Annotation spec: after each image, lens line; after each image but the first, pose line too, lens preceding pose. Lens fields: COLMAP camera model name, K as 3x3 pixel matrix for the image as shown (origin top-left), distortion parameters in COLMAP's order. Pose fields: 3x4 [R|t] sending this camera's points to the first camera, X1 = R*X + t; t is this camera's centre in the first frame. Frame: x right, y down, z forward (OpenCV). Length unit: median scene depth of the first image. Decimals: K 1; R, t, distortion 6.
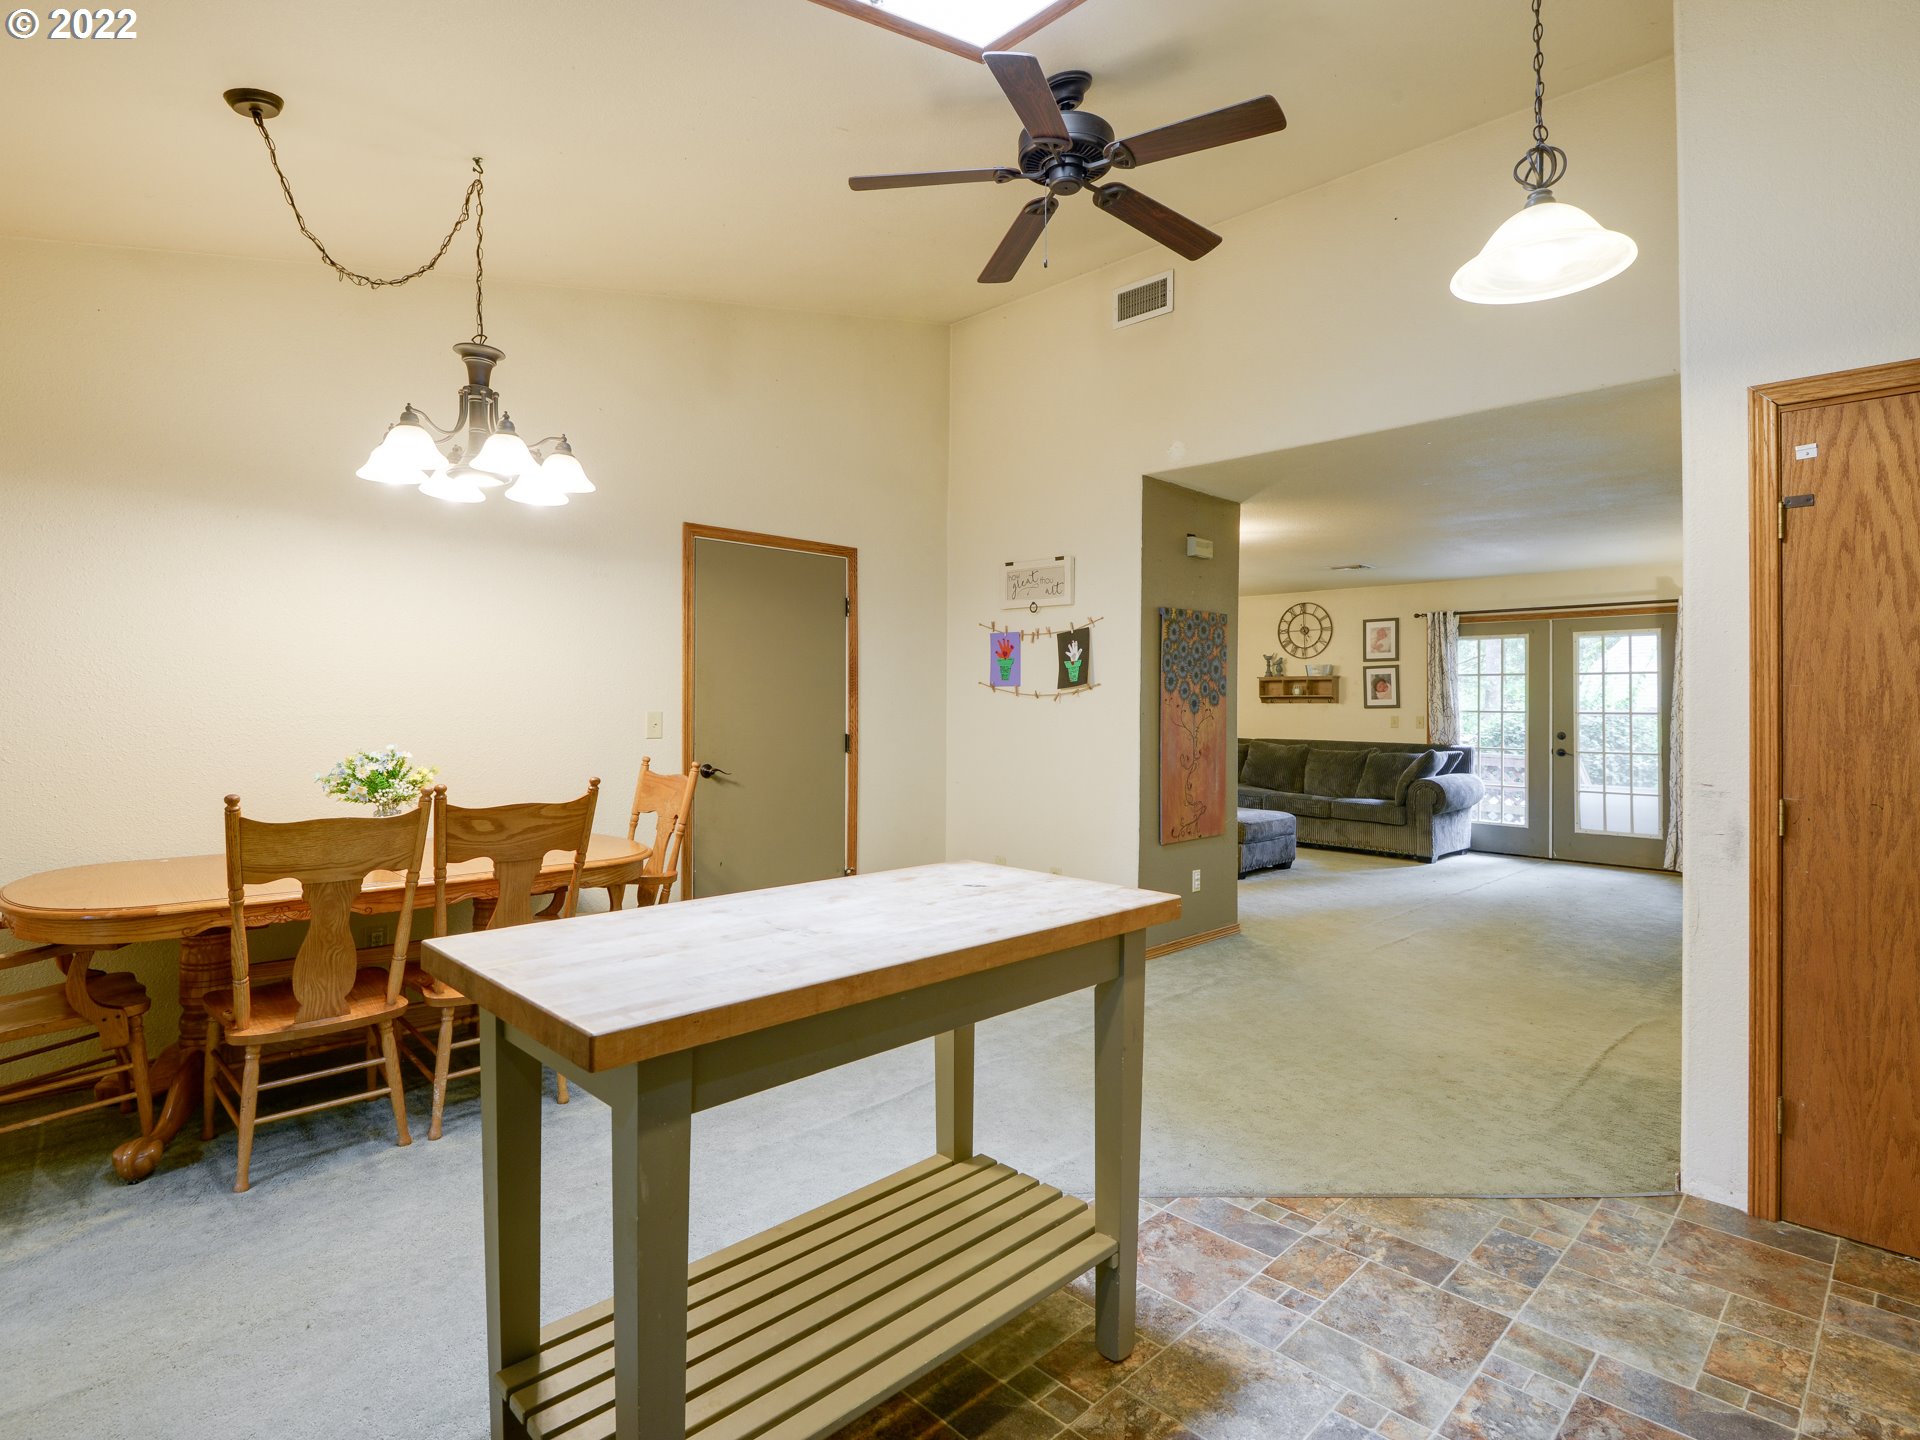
lens RADIAL K [[977.0, 0, 957.1], [0, 977.0, 706.8], [0, 0, 1]] dist [0.001310, -0.001061]
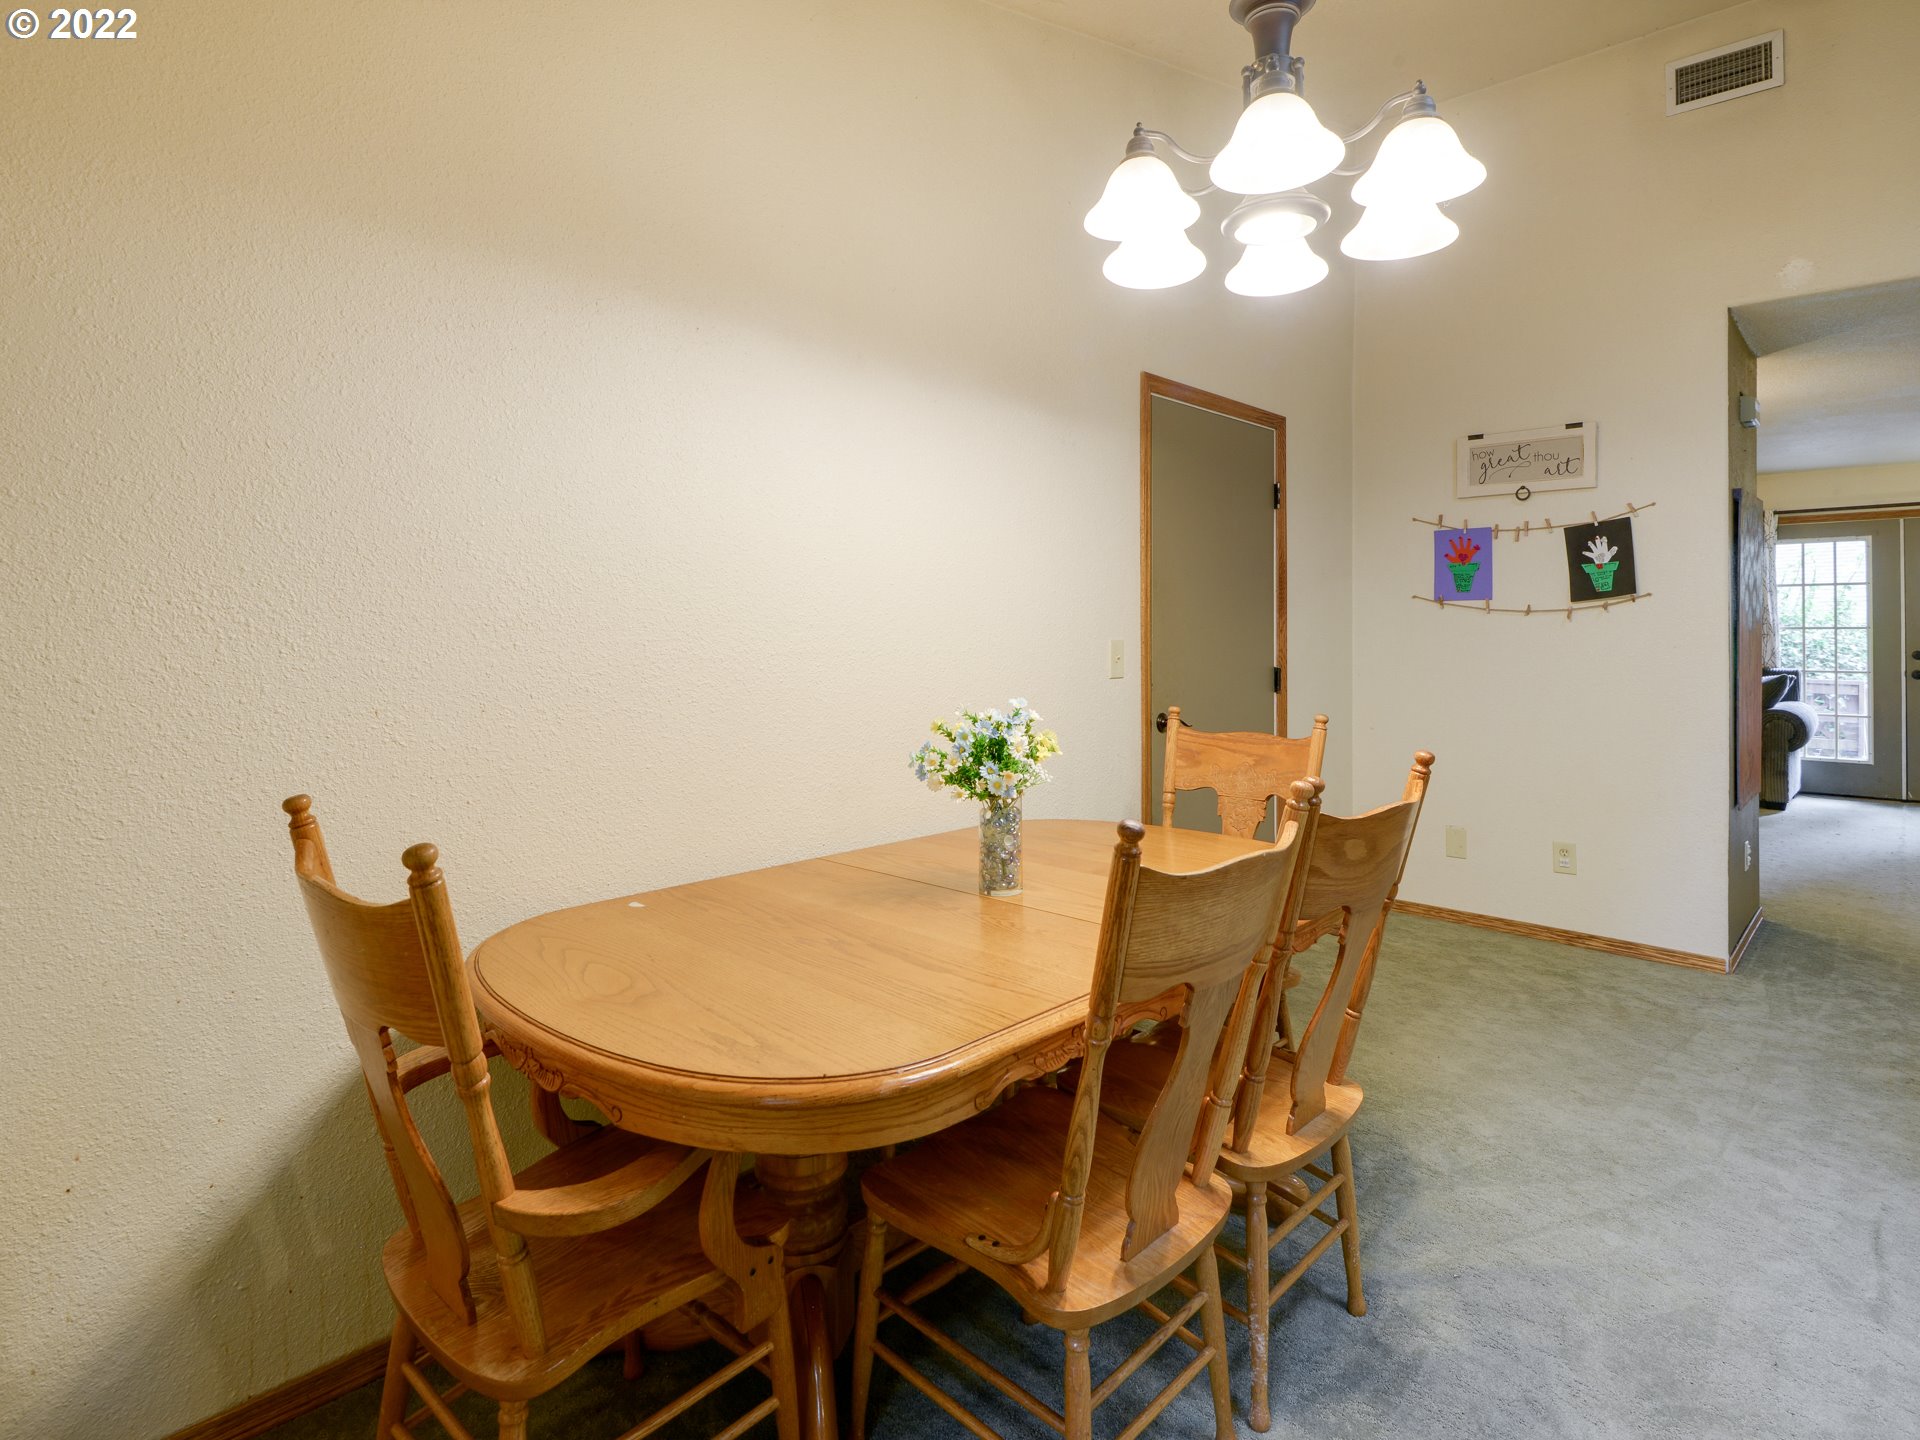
lens RADIAL K [[1033.5, 0, 959.7], [0, 1033.5, 630.4], [0, 0, 1]] dist [0.001241, -0.032522]
pose [[0.999684, -0.015751, 0.019611, -0.367043], [0.015860, 0.999860, -0.005406, 0.000195], [-0.019523, 0.005715, 0.999793, 0.222454]]
